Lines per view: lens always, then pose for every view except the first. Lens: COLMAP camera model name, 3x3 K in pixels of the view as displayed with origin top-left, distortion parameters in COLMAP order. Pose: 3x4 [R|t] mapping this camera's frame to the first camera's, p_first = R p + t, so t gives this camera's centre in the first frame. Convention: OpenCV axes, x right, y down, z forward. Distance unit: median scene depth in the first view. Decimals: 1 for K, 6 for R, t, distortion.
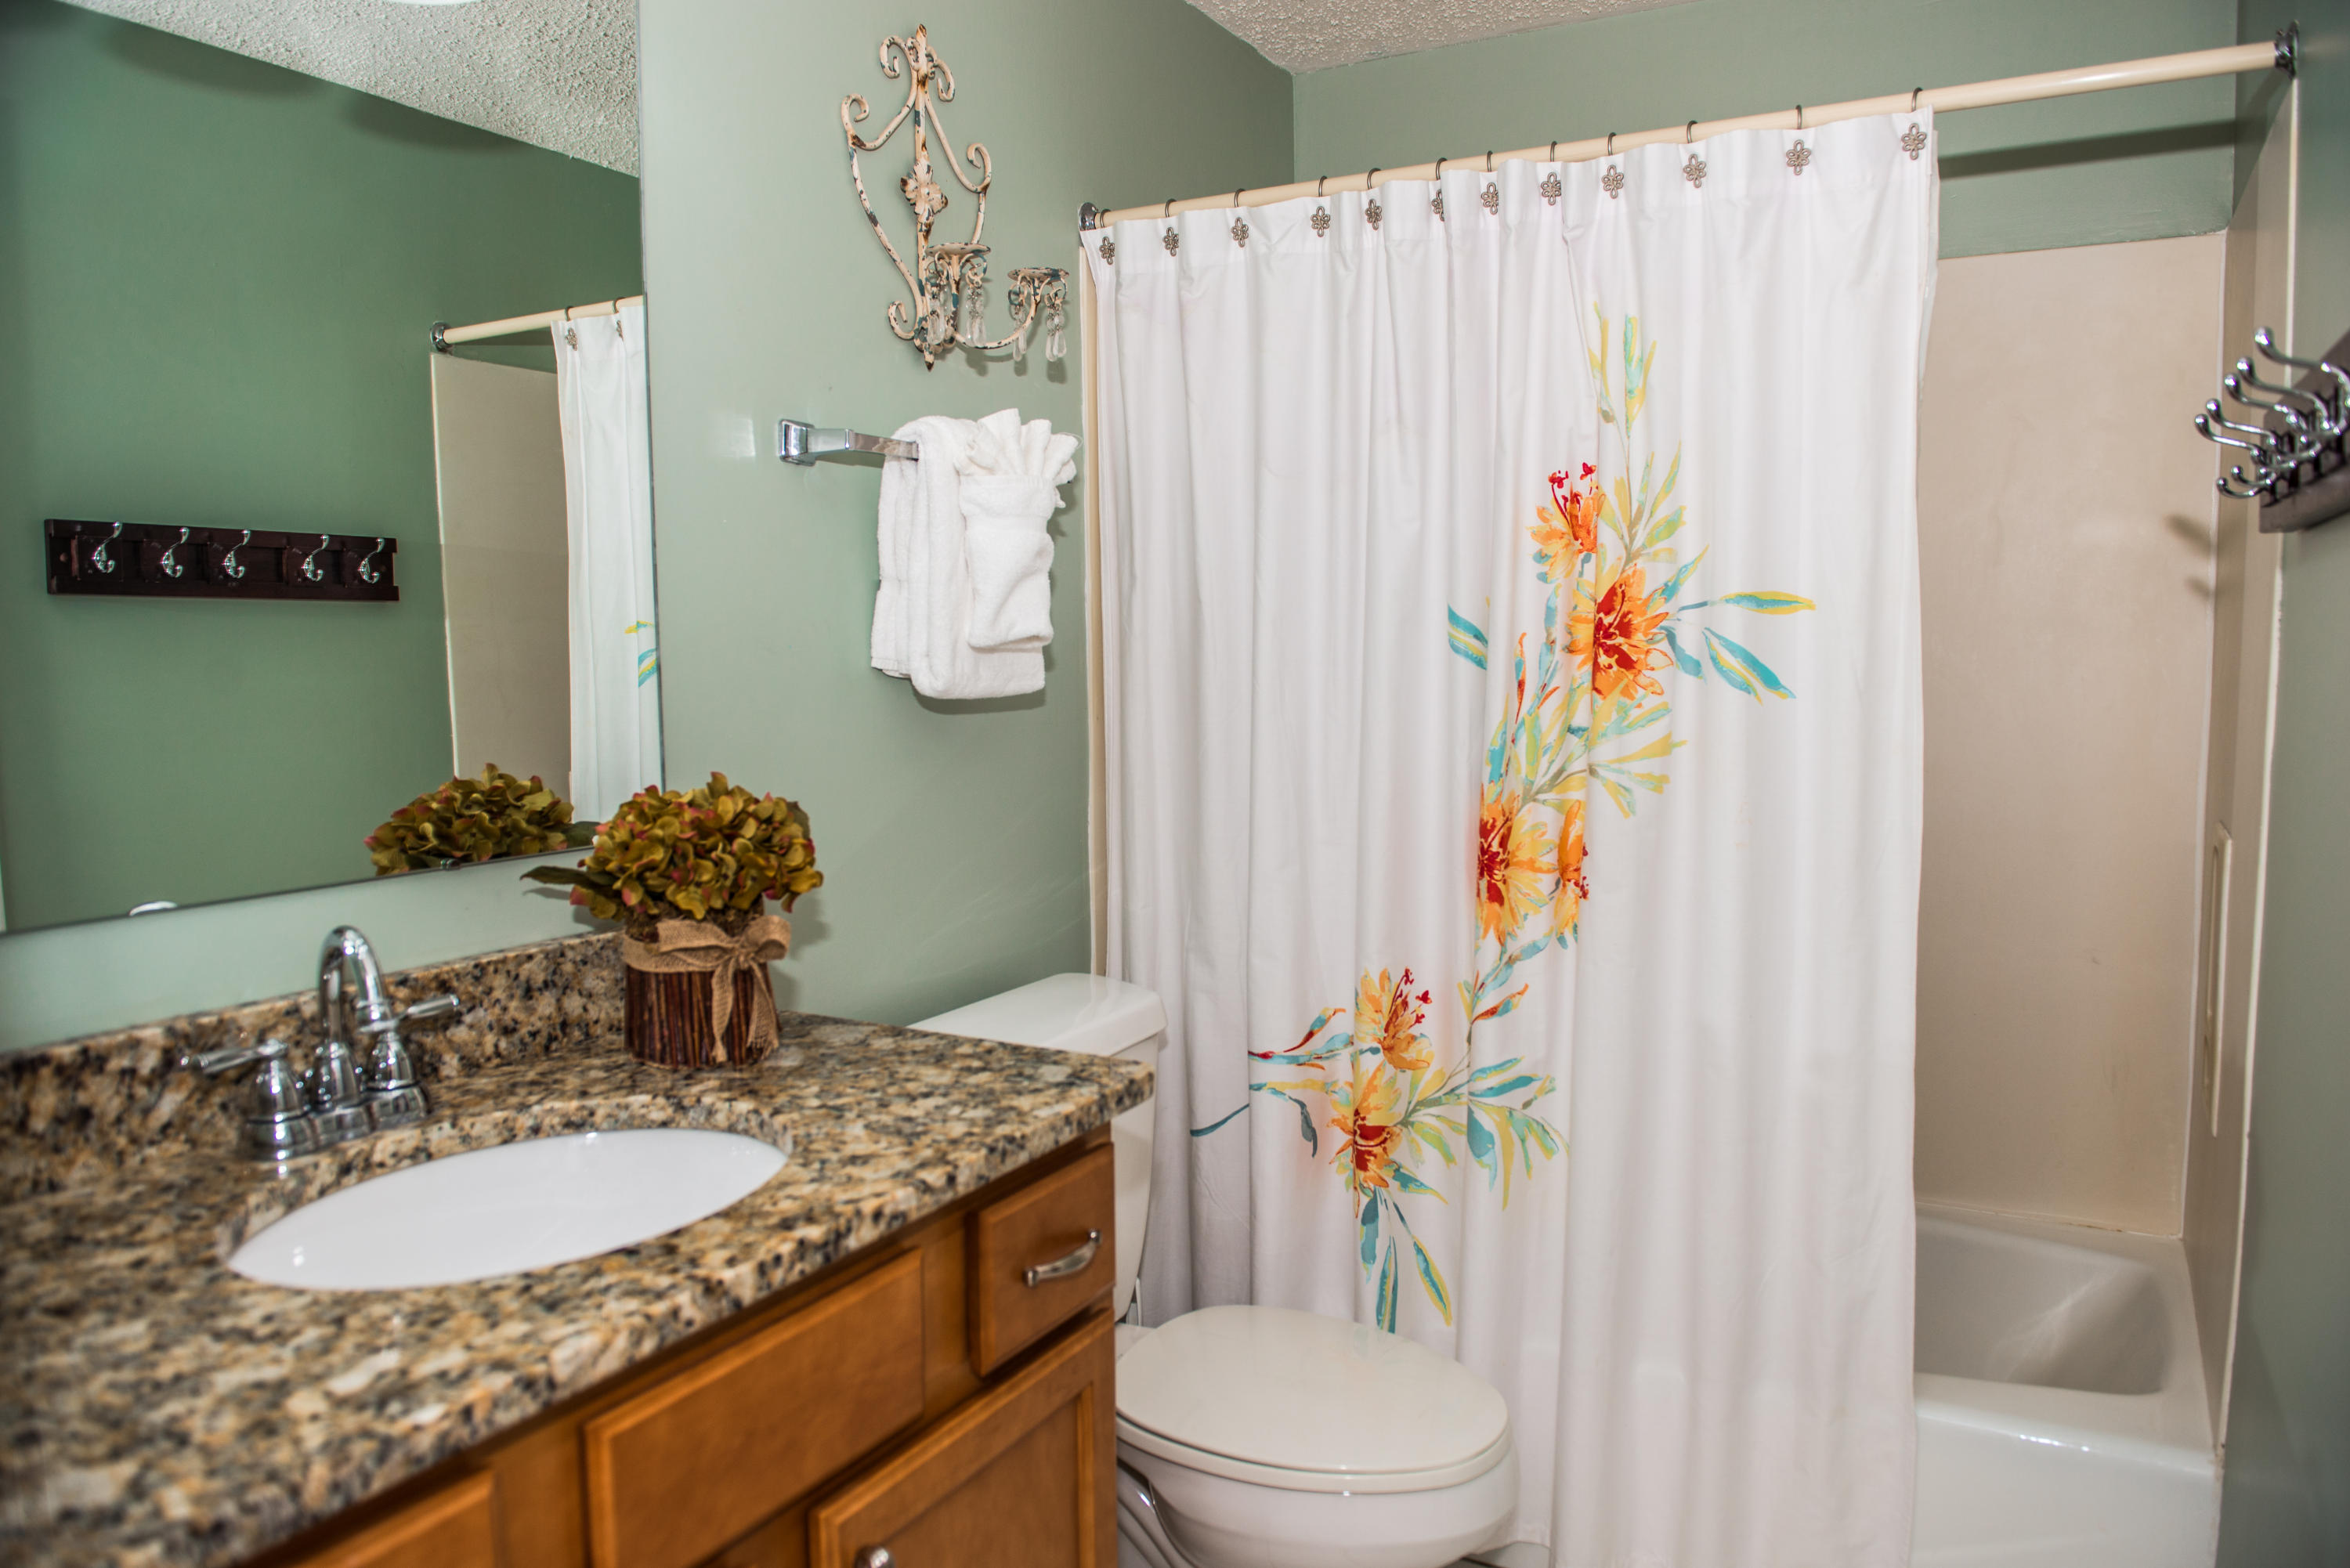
lens RADIAL K [[1640.2, 0, 1214.0], [0, 1640.2, 757.6], [0, 0, 1]] dist [-0.055575, 0.001791]
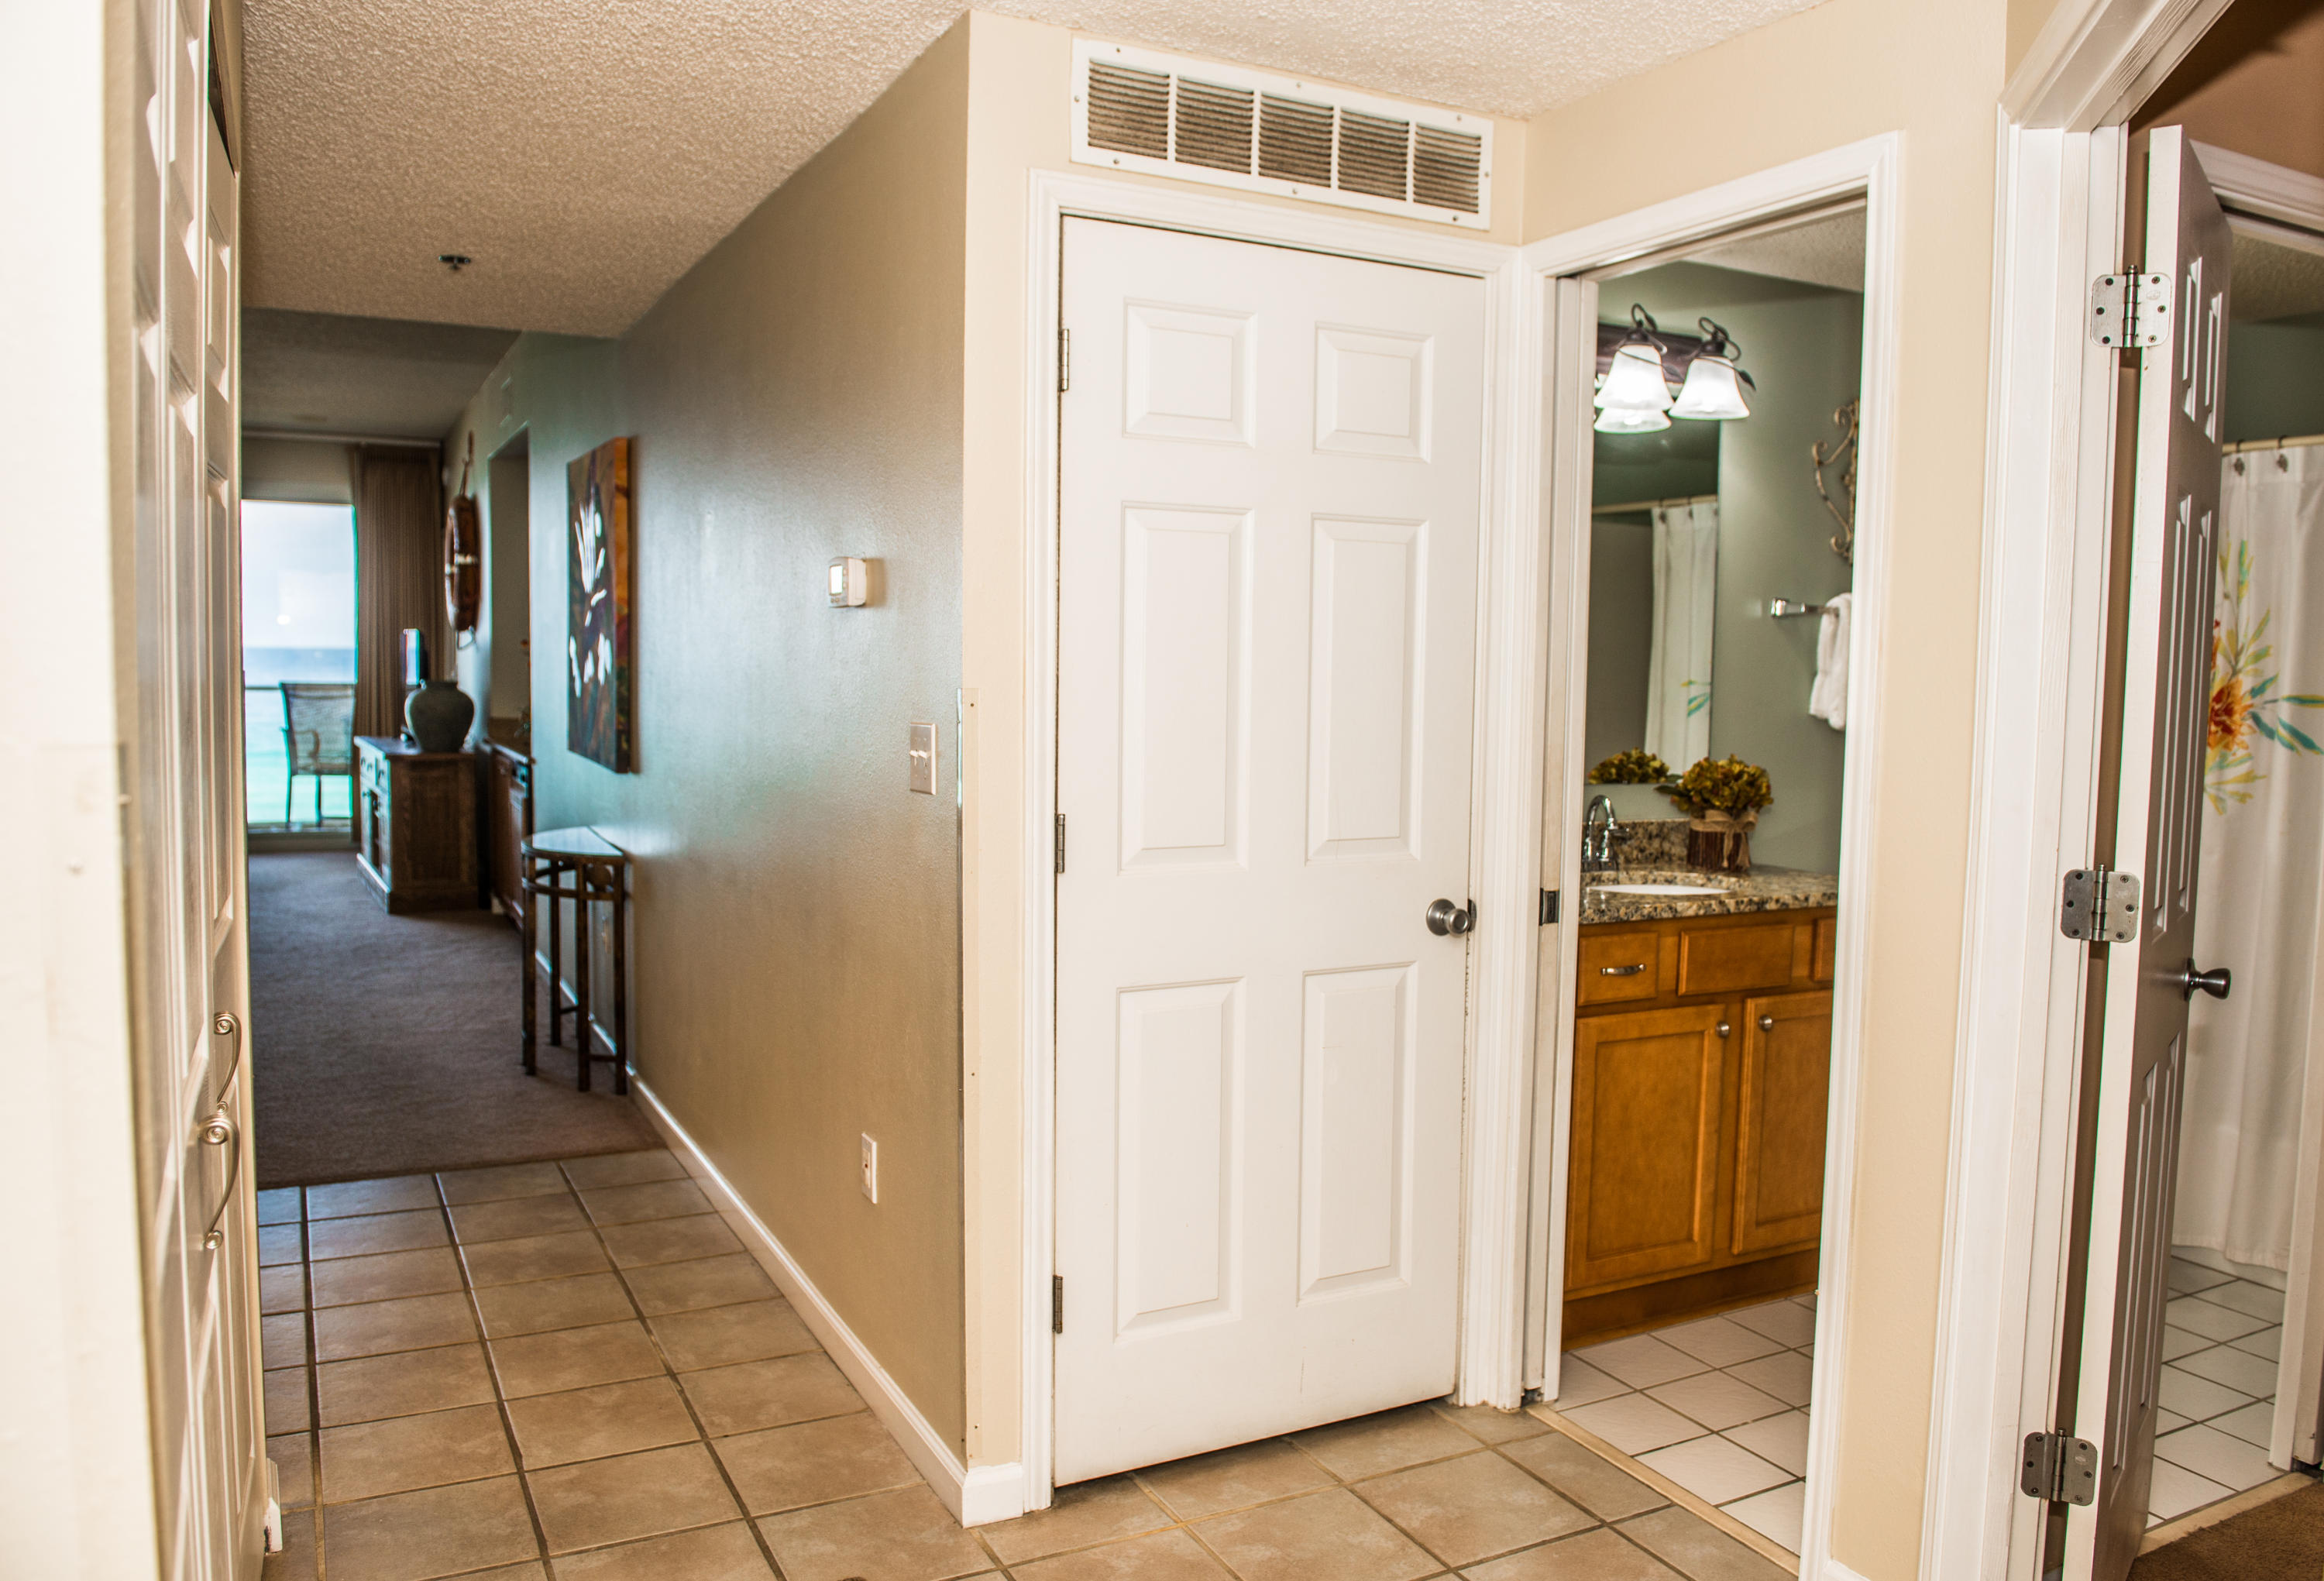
lens RADIAL K [[1625.9, 0, 1162.0], [0, 1625.9, 790.5], [0, 0, 1]] dist [-0.055881, -0.002013]
pose [[0.807309, 0.071539, -0.585777, 0.427309], [-0.069056, 0.997258, 0.026620, 0.057196], [0.586075, 0.018961, 0.810035, -1.466256]]
